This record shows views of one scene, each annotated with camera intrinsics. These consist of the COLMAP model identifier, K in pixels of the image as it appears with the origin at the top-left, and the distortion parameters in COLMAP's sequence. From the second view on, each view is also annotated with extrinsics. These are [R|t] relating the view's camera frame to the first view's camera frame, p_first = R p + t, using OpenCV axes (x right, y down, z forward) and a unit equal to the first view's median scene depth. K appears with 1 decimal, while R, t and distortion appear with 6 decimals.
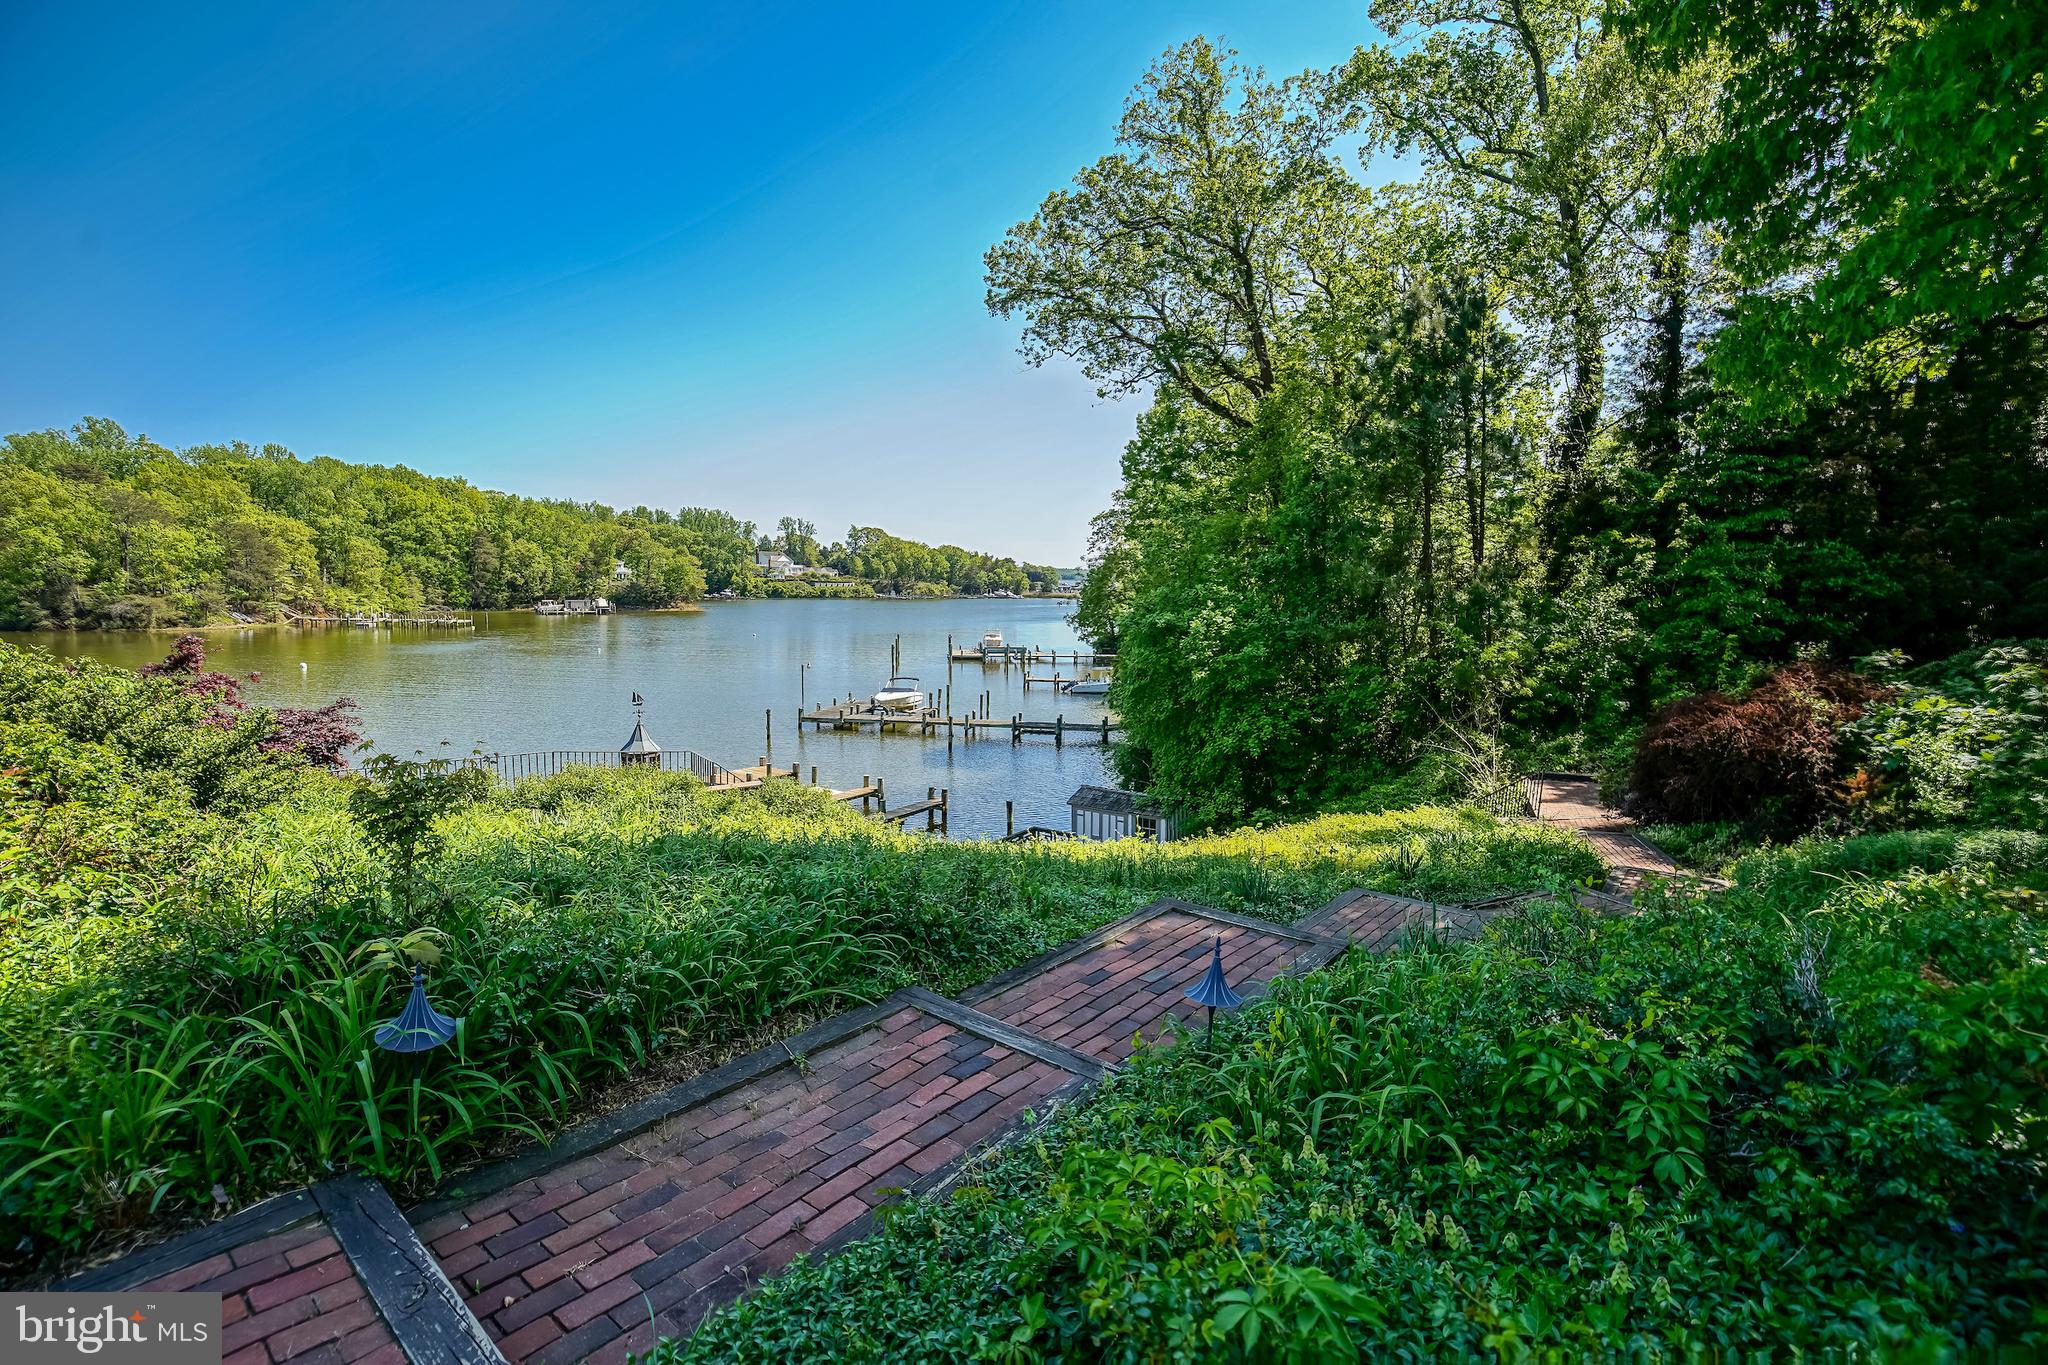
lens RADIAL K [[945.3, 0, 1025.2], [0, 945.3, 678.9], [0, 0, 1]] dist [-0.033869, 0.003427]
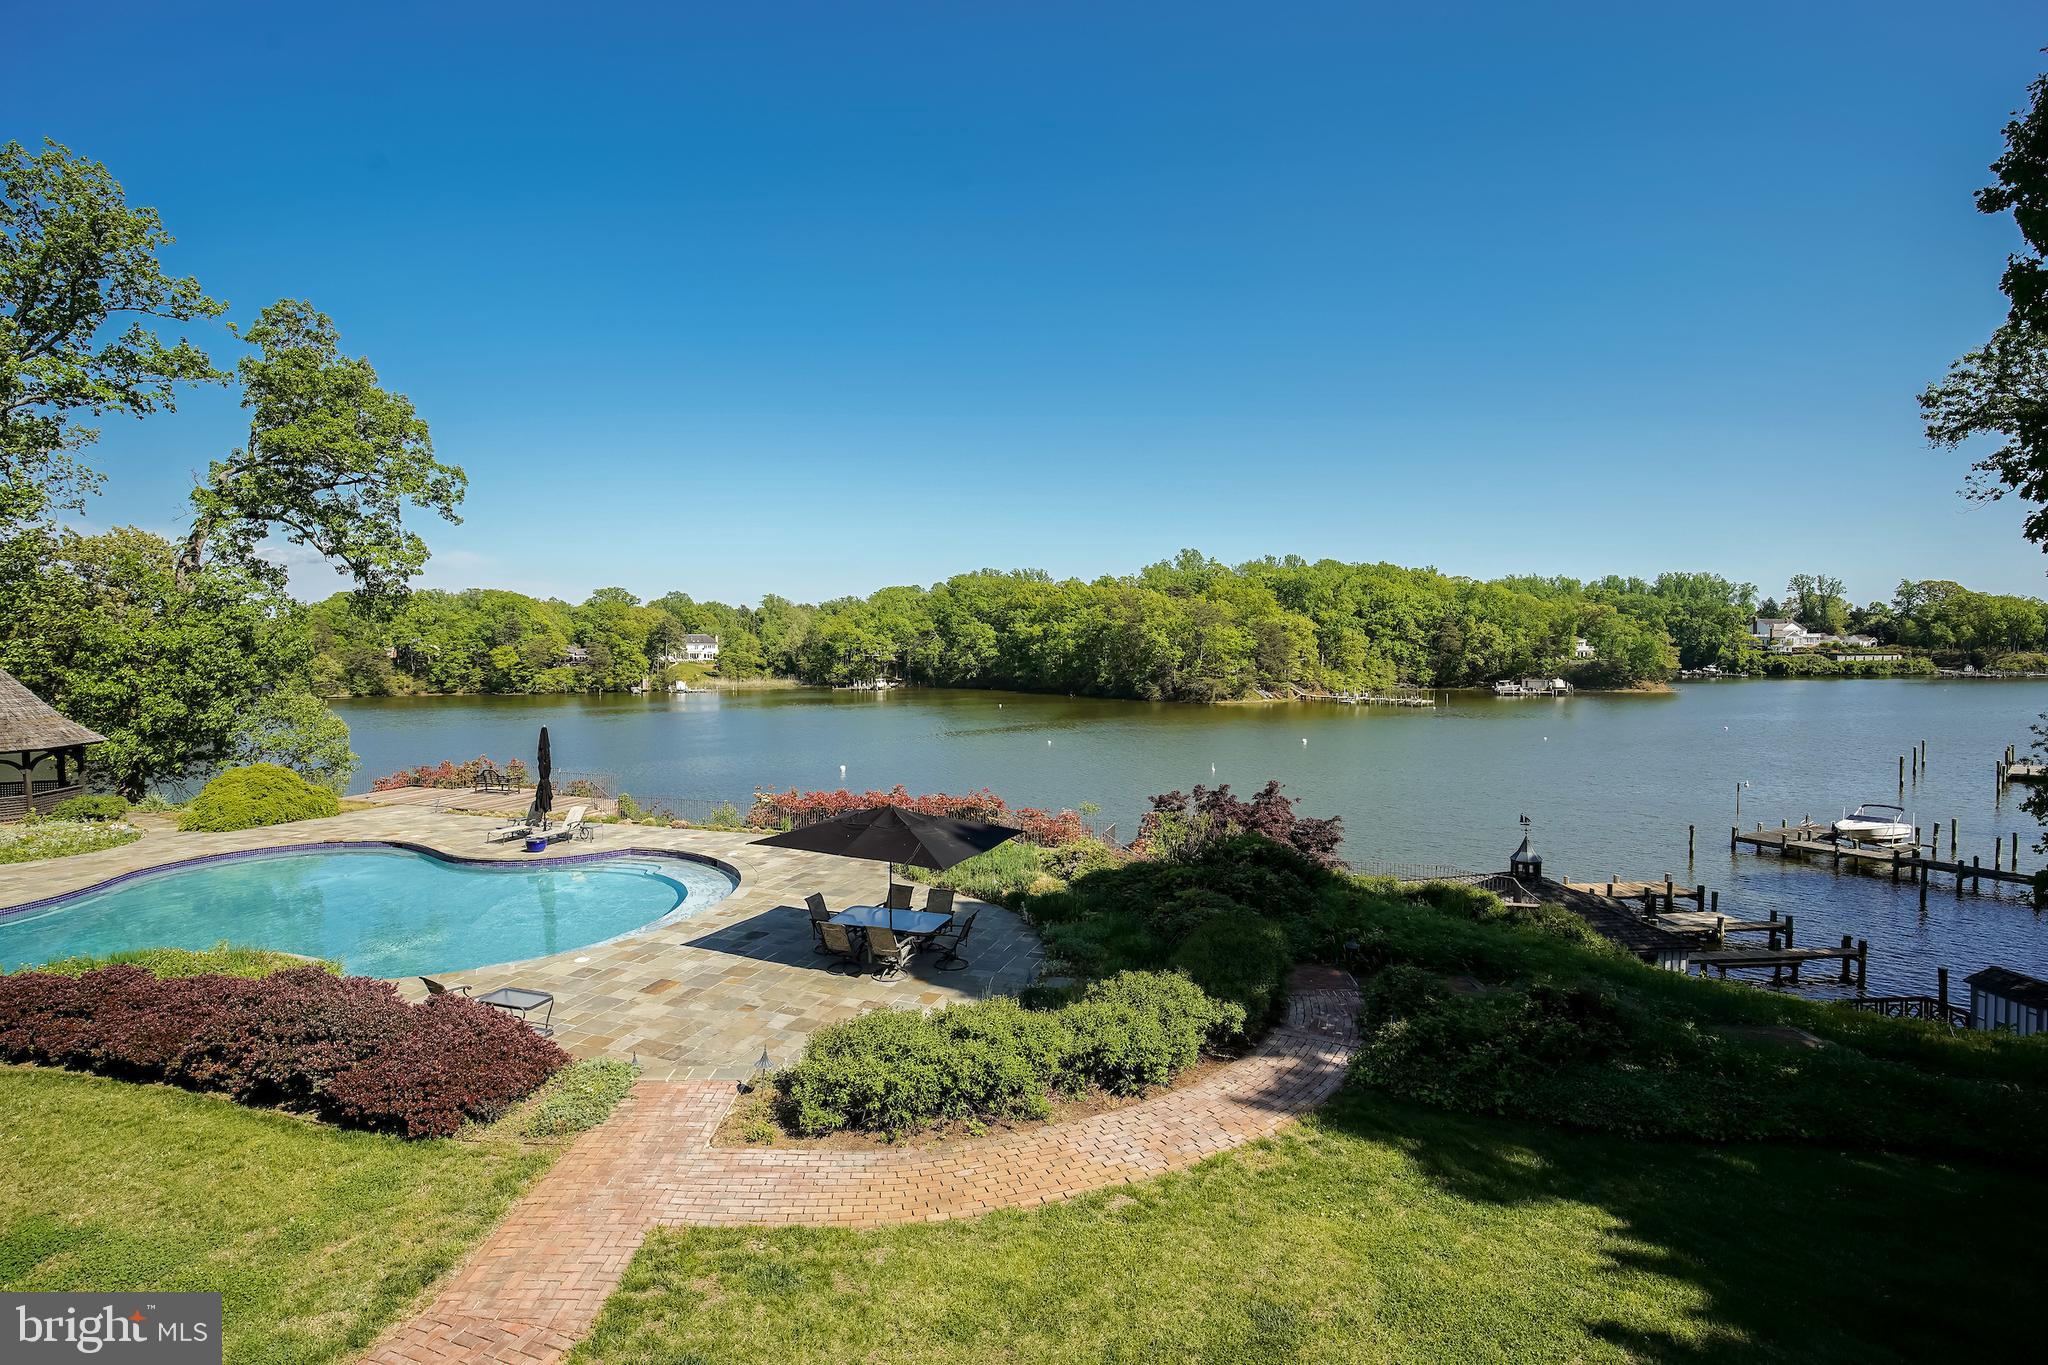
lens RADIAL K [[945.3, 0, 1019.1], [0, 945.3, 687.0], [0, 0, 1]] dist [-0.033869, 0.003427]
pose [[0.578261, 0.013694, -0.815737, 0.027995], [-0.066252, 0.997345, -0.030223, -0.008806], [0.813157, 0.071521, 0.577633, -0.040277]]
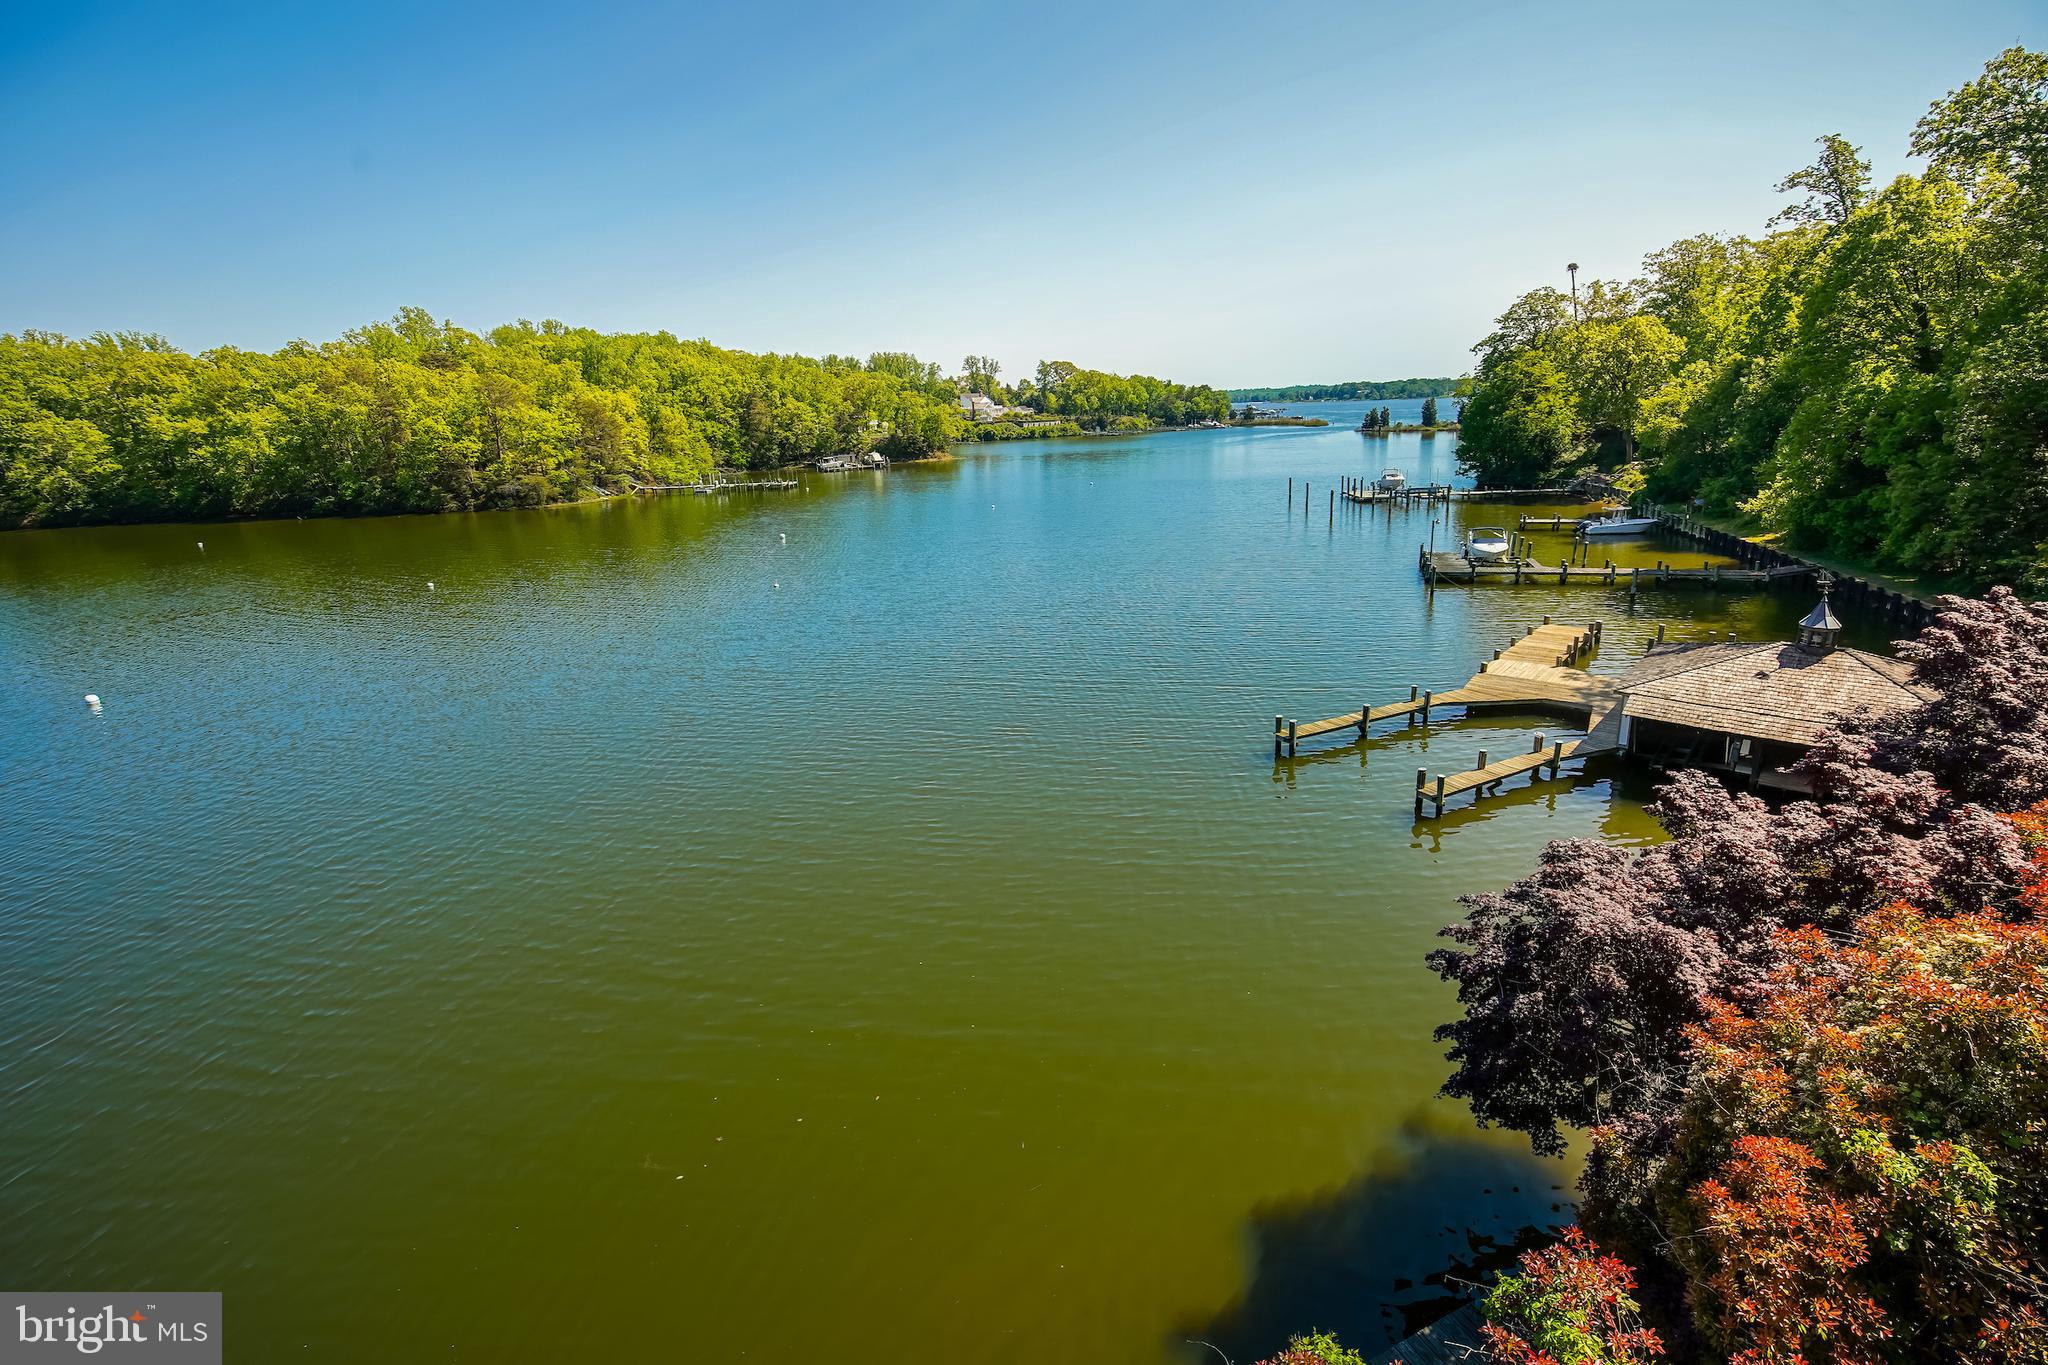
lens RADIAL K [[945.3, 0, 1018.2], [0, 945.3, 684.1], [0, 0, 1]] dist [-0.033869, 0.003427]
pose [[0.988473, -0.017714, -0.150359, -0.142796], [0.044195, 0.983636, 0.174661, -0.009634], [0.144804, -0.179293, 0.973081, -0.022735]]
